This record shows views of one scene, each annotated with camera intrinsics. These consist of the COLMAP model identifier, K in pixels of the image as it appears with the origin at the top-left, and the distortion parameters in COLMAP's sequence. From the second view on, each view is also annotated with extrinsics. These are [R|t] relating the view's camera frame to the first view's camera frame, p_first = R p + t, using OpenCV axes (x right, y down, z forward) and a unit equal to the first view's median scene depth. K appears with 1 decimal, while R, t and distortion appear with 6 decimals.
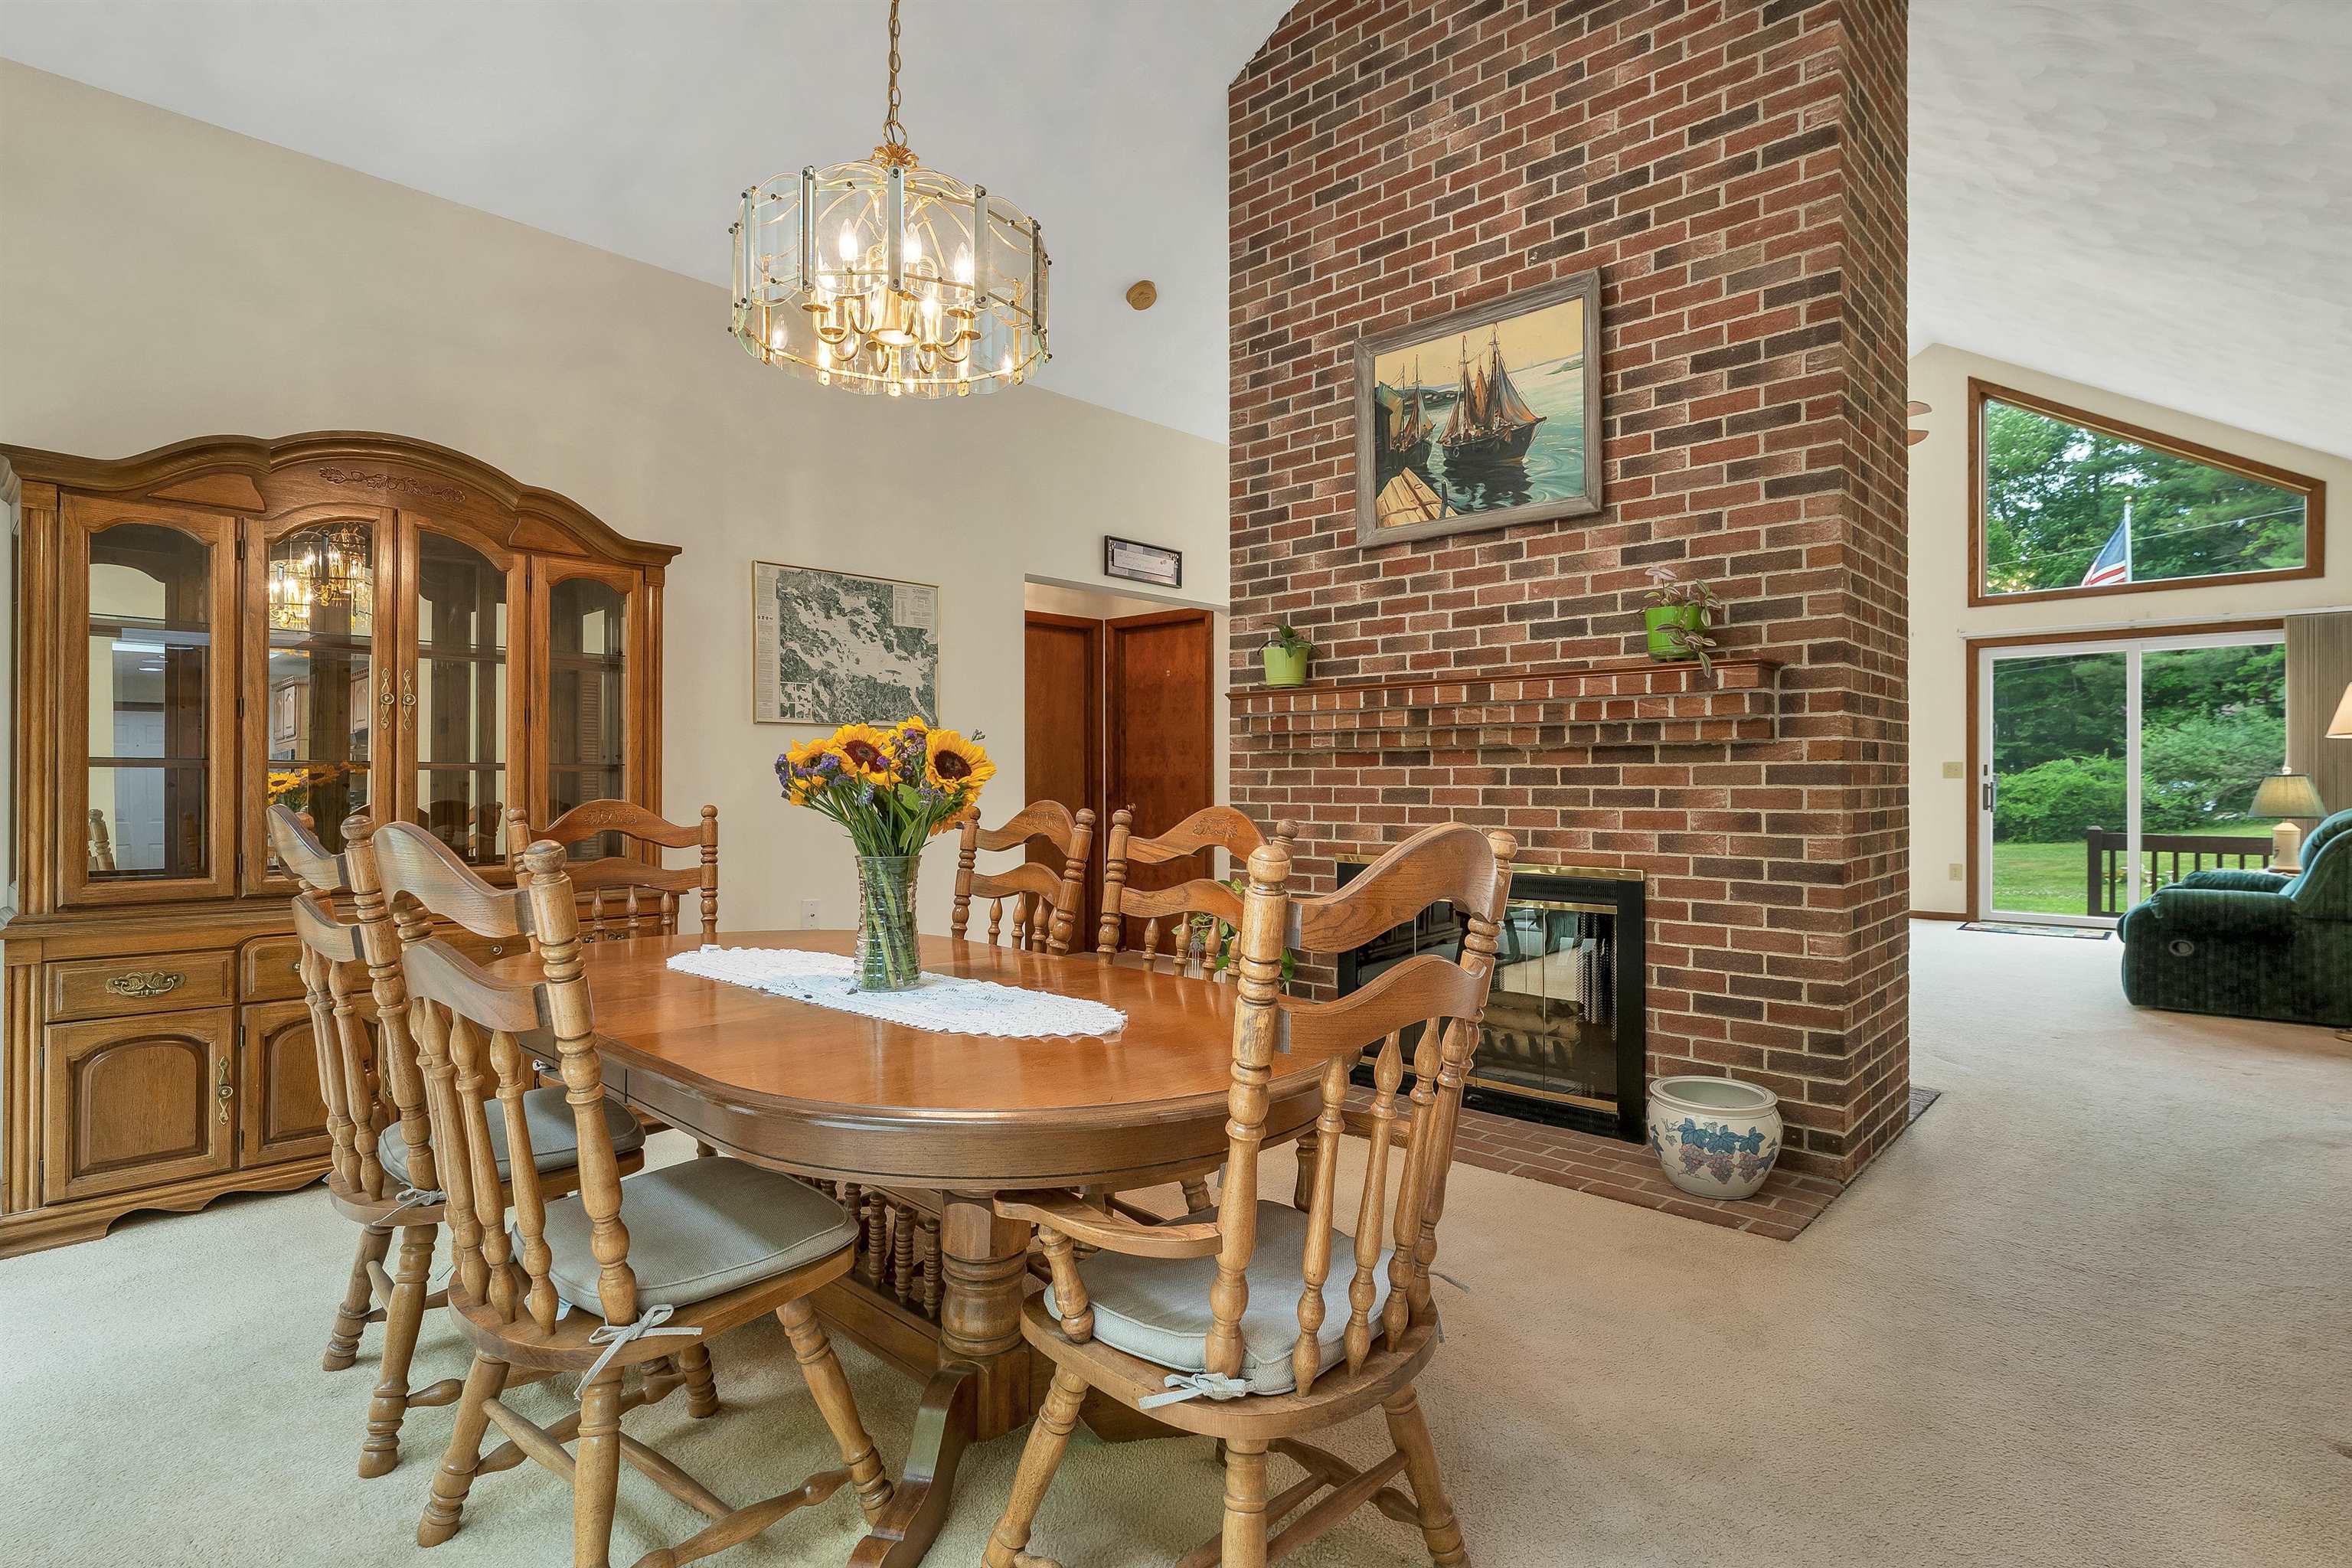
lens RADIAL K [[1157.2, 0, 1166.5], [0, 1157.2, 778.9], [0, 0, 1]] dist [-0.000554, 0.001946]
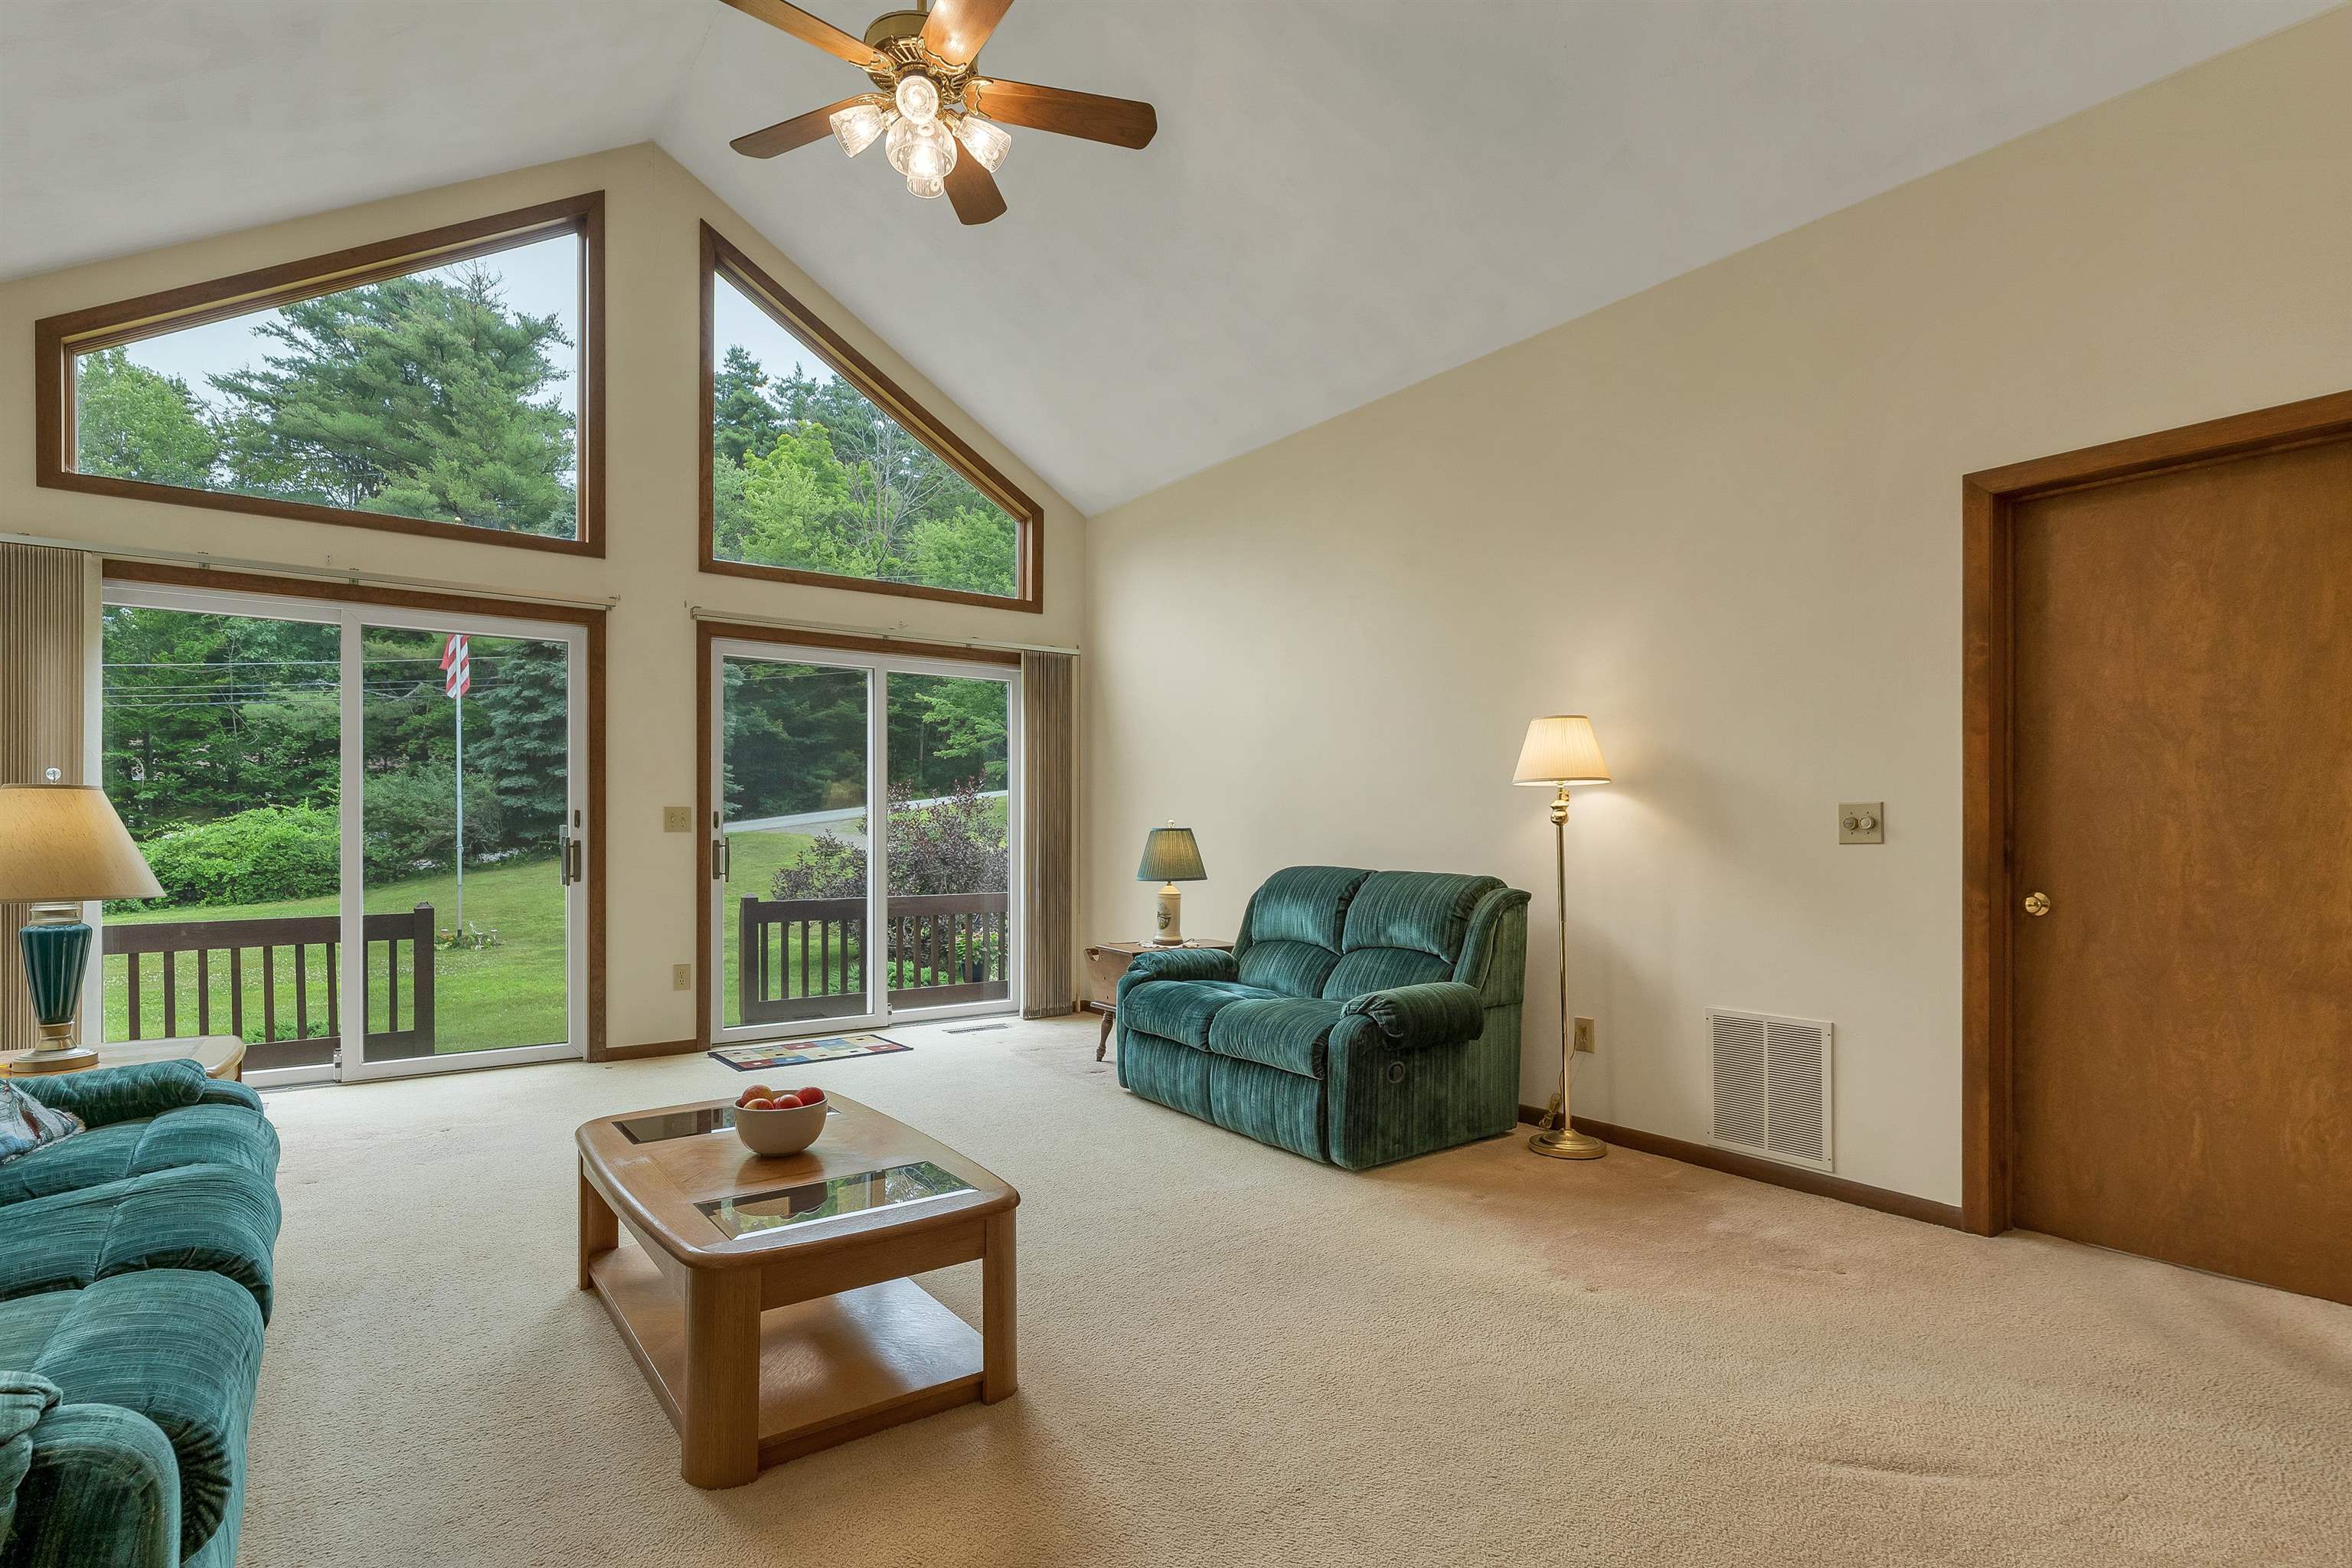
lens RADIAL K [[1157.2, 0, 1246.7], [0, 1157.2, 829.6], [0, 0, 1]] dist [-0.000554, 0.001946]
pose [[0.162463, 0.001351, 0.986714, 0.171334], [-0.001026, 0.999999, -0.001200, -0.002257], [-0.986714, -0.000817, 0.162464, 1.050181]]
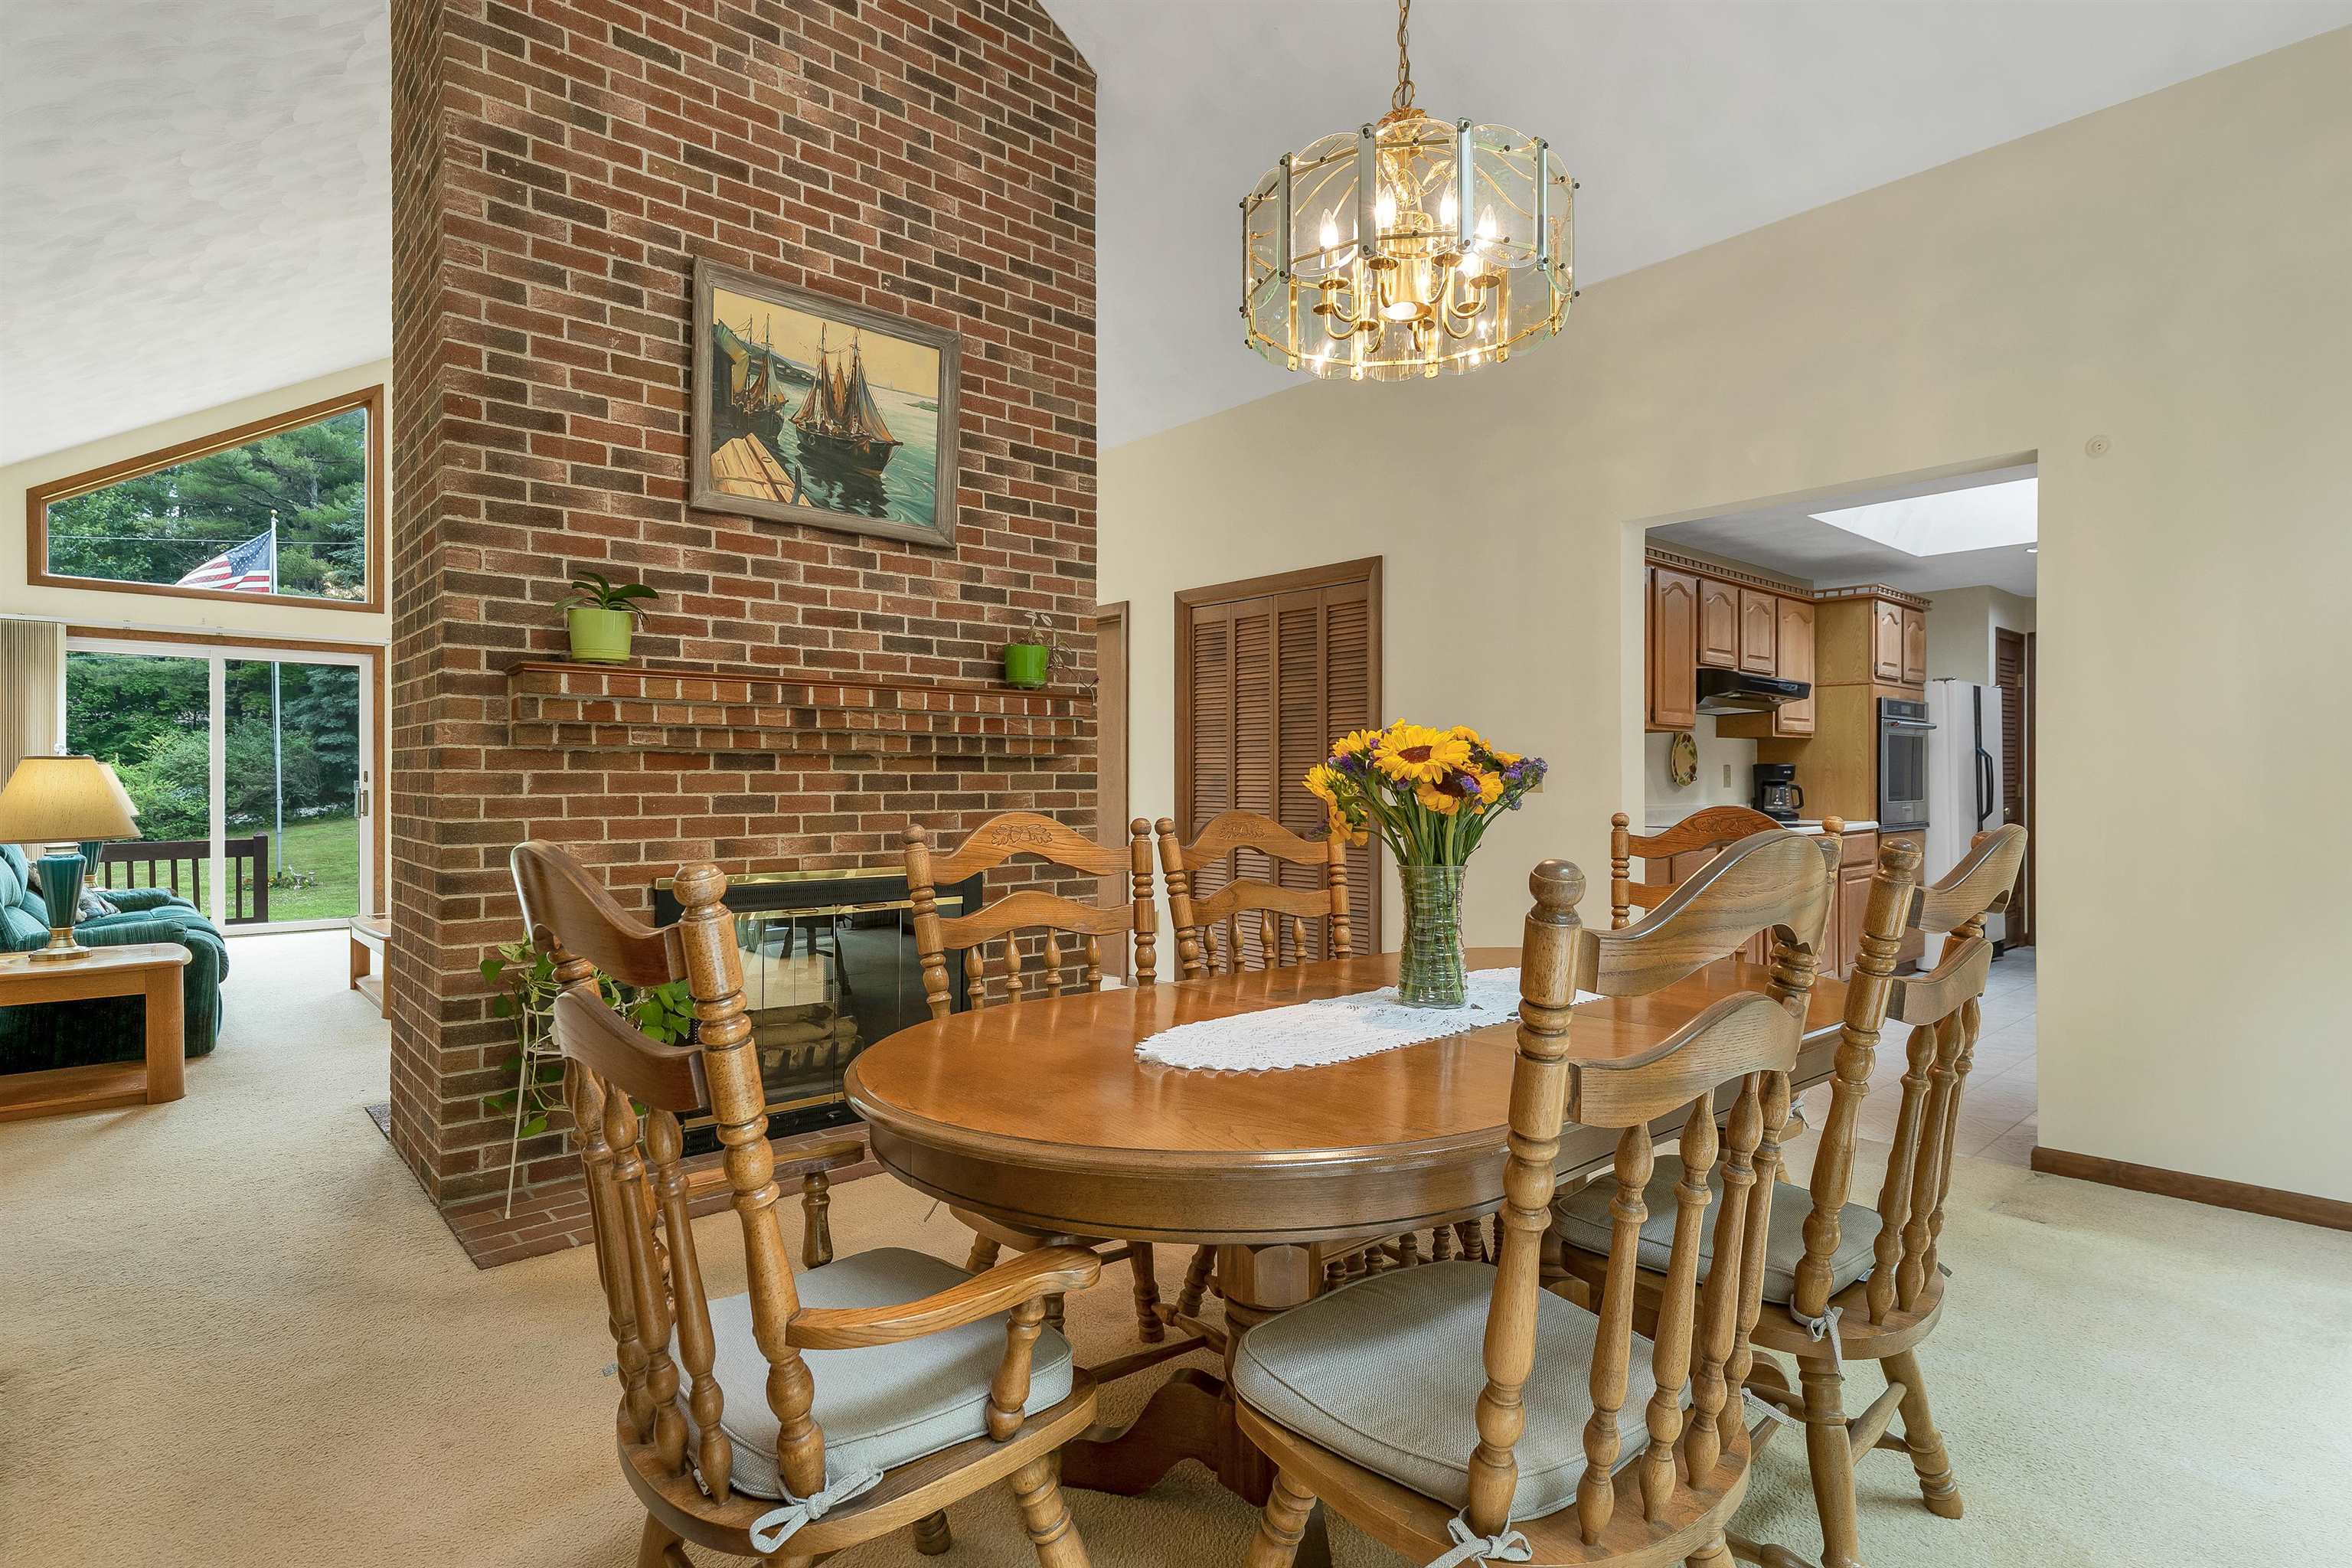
lens RADIAL K [[1157.2, 0, 1186.3], [0, 1157.2, 785.4], [0, 0, 1]] dist [-0.000554, 0.001946]
pose [[0.093199, -0.002353, 0.995645, -0.486114], [0.002733, 0.999994, 0.002107, -0.000608], [-0.995644, 0.002525, 0.093205, 0.444900]]
